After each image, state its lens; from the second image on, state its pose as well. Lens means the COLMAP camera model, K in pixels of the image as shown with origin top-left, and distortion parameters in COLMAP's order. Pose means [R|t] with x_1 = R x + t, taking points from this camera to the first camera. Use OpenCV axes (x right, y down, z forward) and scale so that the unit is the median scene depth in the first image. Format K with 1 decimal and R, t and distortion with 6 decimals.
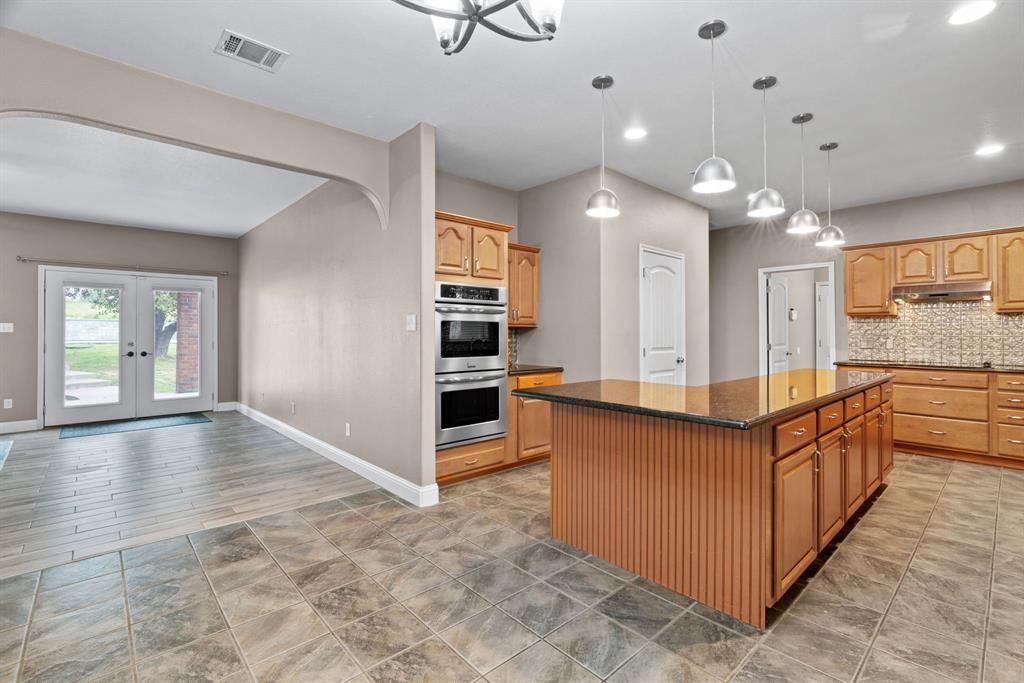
lens RADIAL K [[460.6, 0, 522.9], [0, 460.6, 327.0], [0, 0, 1]] dist [-0.001874, 0.000108]
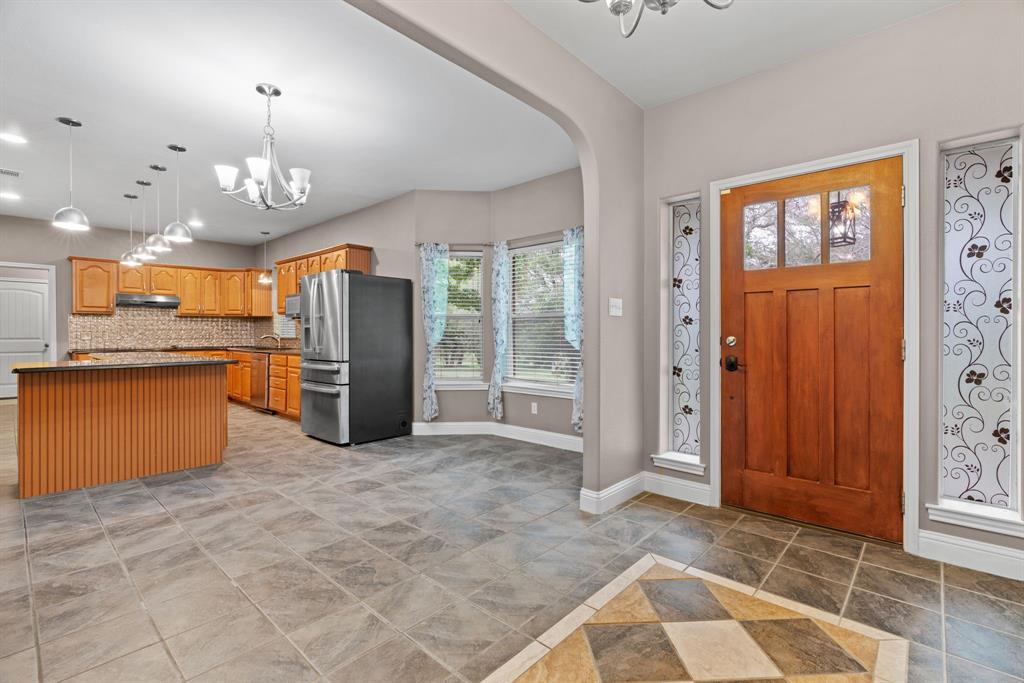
lens RADIAL K [[464.7, 0, 519.4], [0, 464.7, 338.8], [0, 0, 1]] dist [0.000357, 0.000016]
pose [[-0.091995, -0.011898, 0.995688, -0.762216], [-0.007308, 0.999910, 0.011273, 0.025169], [-0.995733, -0.006239, -0.092074, -0.070754]]
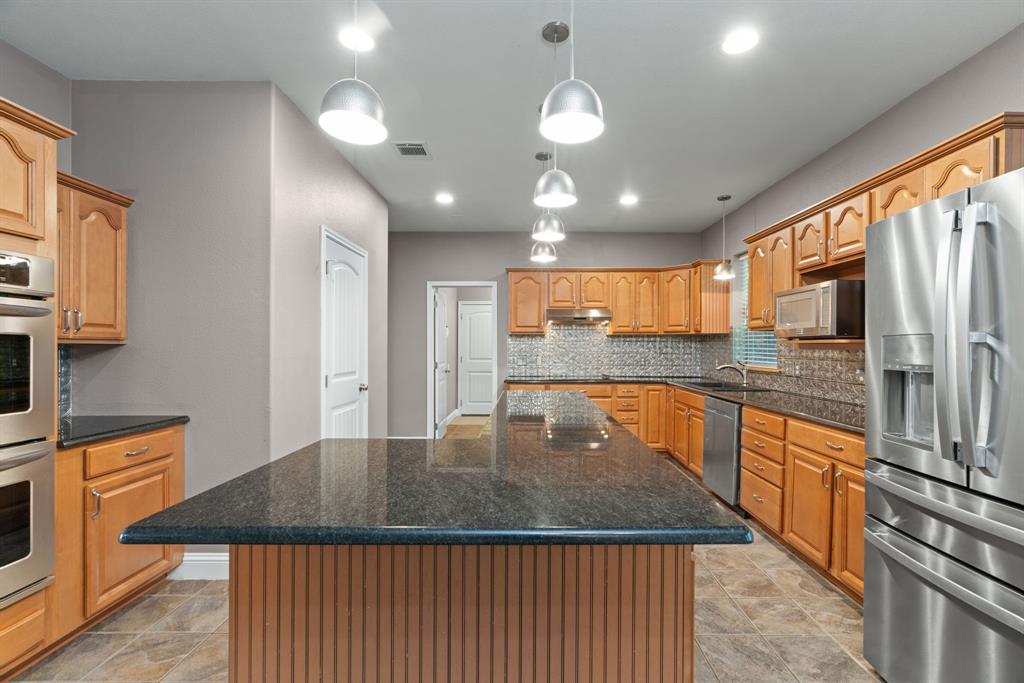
lens RADIAL K [[459.3, 0, 522.7], [0, 459.3, 344.8], [0, 0, 1]] dist [-0.004835, 0.000831]
pose [[0.685228, 0.003979, 0.728318, -0.043487], [-0.009106, 0.999954, 0.003104, -0.005558], [-0.728272, -0.008759, 0.685232, 0.320211]]
